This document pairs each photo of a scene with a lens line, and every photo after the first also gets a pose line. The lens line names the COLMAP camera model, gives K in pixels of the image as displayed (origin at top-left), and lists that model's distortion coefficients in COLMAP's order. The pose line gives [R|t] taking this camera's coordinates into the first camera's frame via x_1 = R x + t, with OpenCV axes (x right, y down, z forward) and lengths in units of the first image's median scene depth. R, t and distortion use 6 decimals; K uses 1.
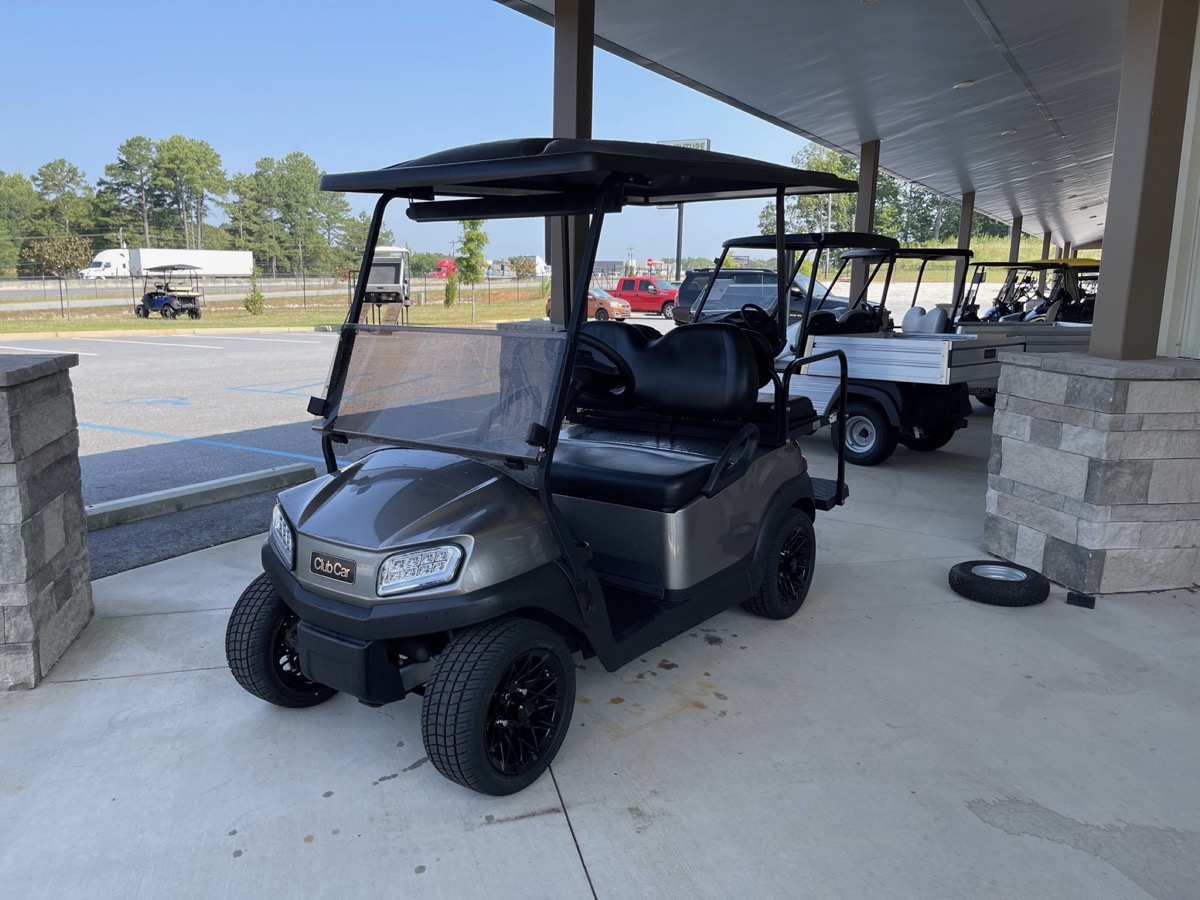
lens RADIAL K [[915.4, 0, 600.7], [0, 915.4, 447.7], [0, 0, 1]] dist [0.026497, -0.048785]
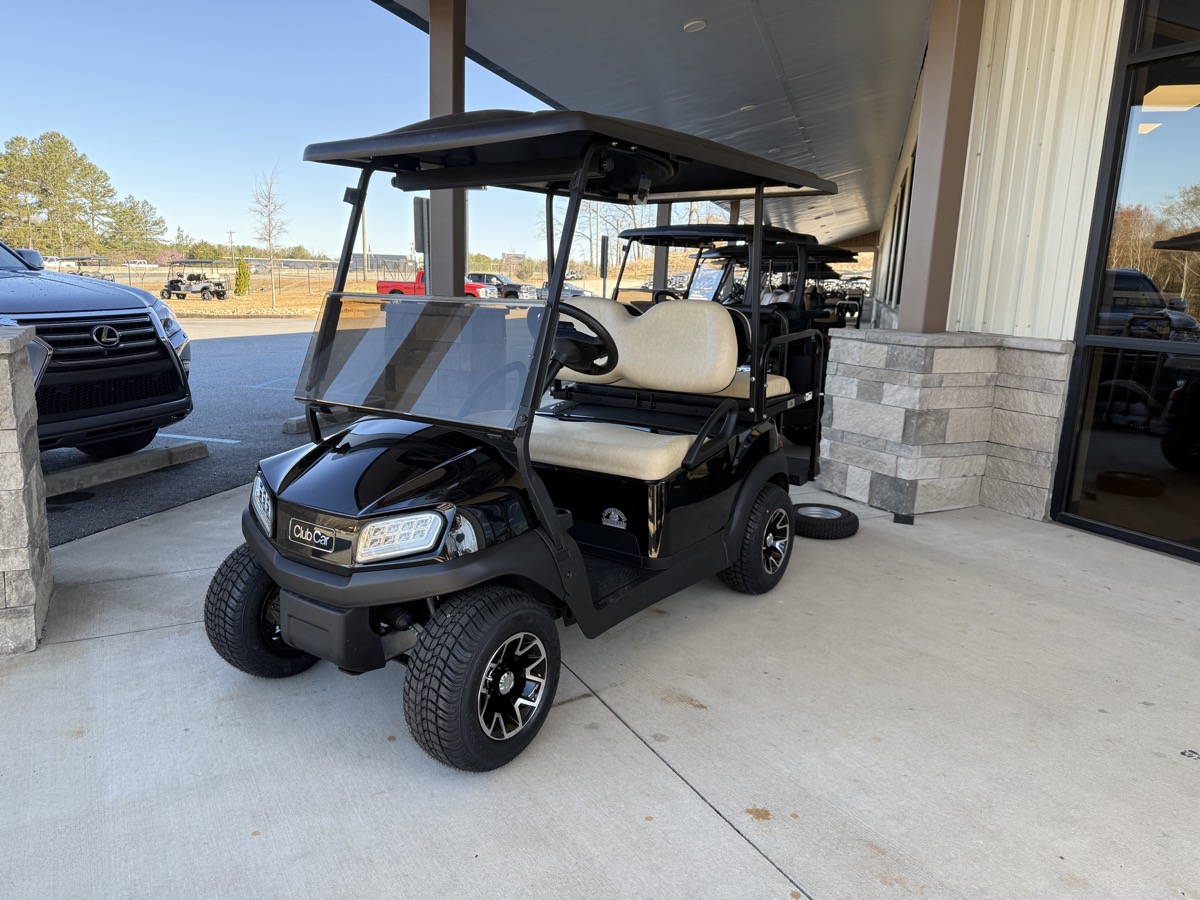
lens RADIAL K [[853.7, 0, 605.0], [0, 853.7, 444.7], [0, 0, 1]] dist [0.001812, -0.028872]
pose [[0.968542, -0.033671, 0.246561, -0.172044], [0.029655, 0.999360, 0.019986, 0.024592], [-0.247076, -0.012046, 0.968921, -0.055177]]
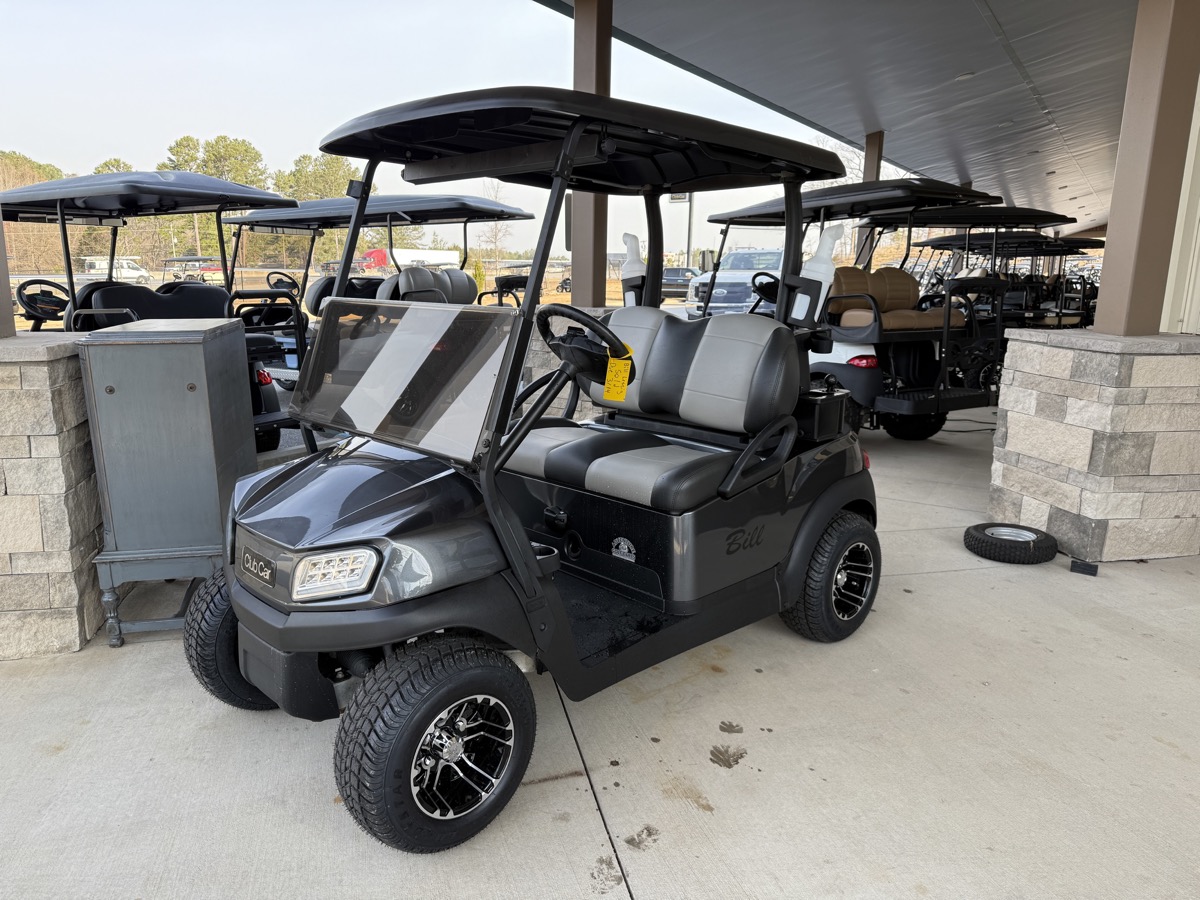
lens RADIAL K [[853.7, 0, 603.0], [0, 853.7, 447.9], [0, 0, 1]] dist [0.001812, -0.028872]
pose [[0.999864, -0.001224, -0.016471, -0.003236], [0.001637, 0.999684, 0.025081, 0.005555], [0.016435, -0.025104, 0.999550, 0.035255]]
